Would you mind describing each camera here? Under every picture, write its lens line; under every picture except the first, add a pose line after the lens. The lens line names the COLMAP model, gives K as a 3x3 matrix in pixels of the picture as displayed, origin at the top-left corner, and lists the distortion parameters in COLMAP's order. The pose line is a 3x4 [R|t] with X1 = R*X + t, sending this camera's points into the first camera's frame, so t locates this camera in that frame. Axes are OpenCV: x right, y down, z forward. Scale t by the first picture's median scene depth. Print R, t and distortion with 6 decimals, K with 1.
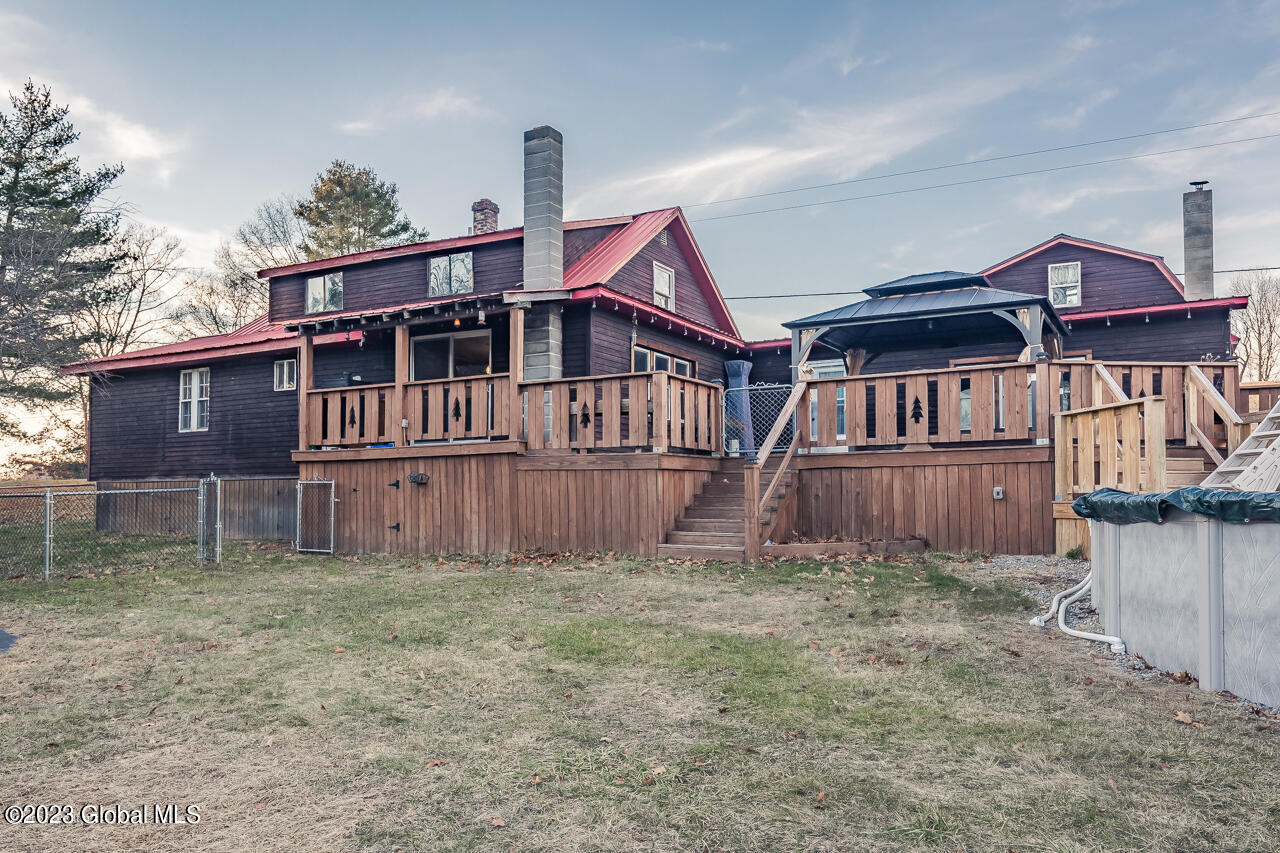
lens RADIAL K [[963.8, 0, 643.6], [0, 963.8, 481.5], [0, 0, 1]] dist [0.005437, -0.006540]
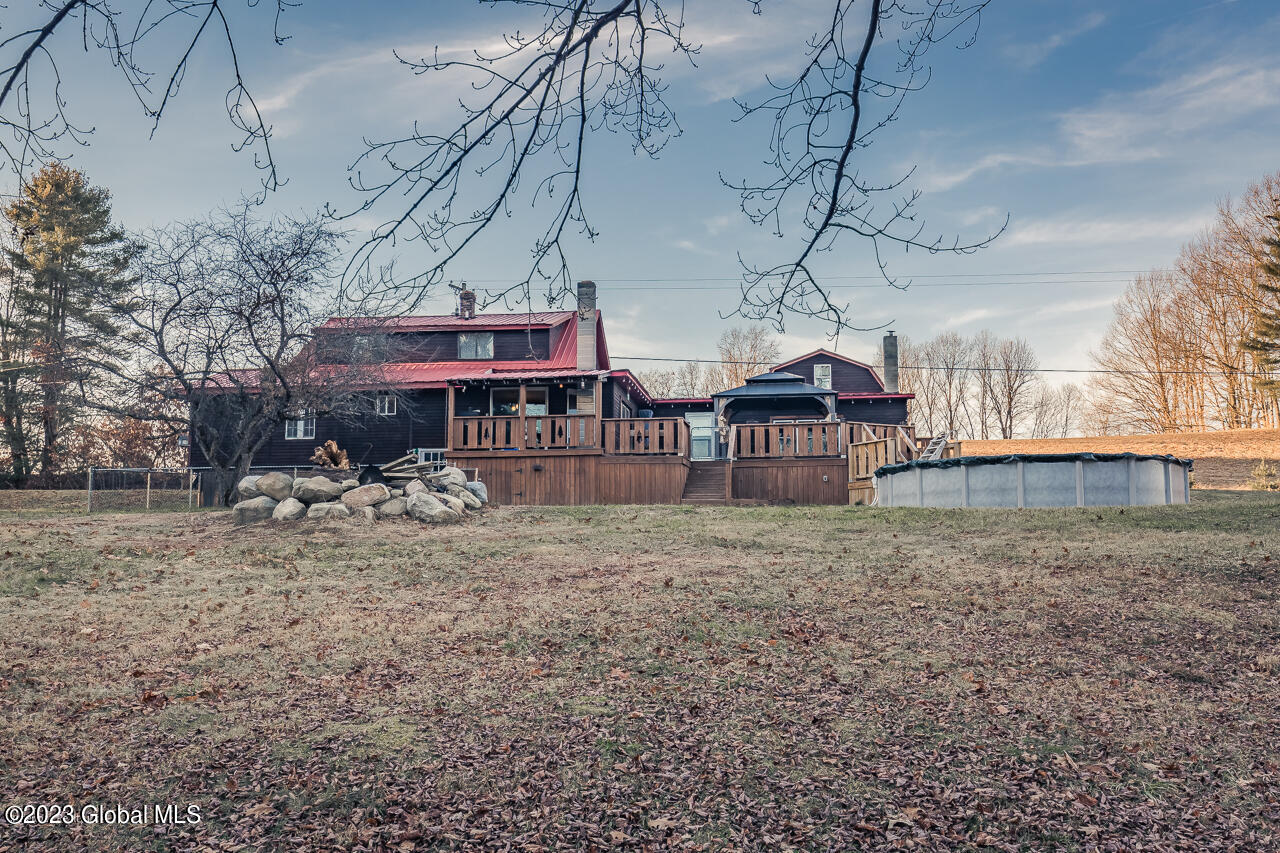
lens RADIAL K [[1236.7, 0, 638.7], [0, 1236.7, 425.2], [0, 0, 1]] dist [0.038192, 0.000000]
pose [[0.934002, 0.046106, 0.354281, -0.889823], [-0.011283, 0.994950, -0.099737, 0.150136], [-0.357091, 0.089157, 0.929805, -1.288545]]
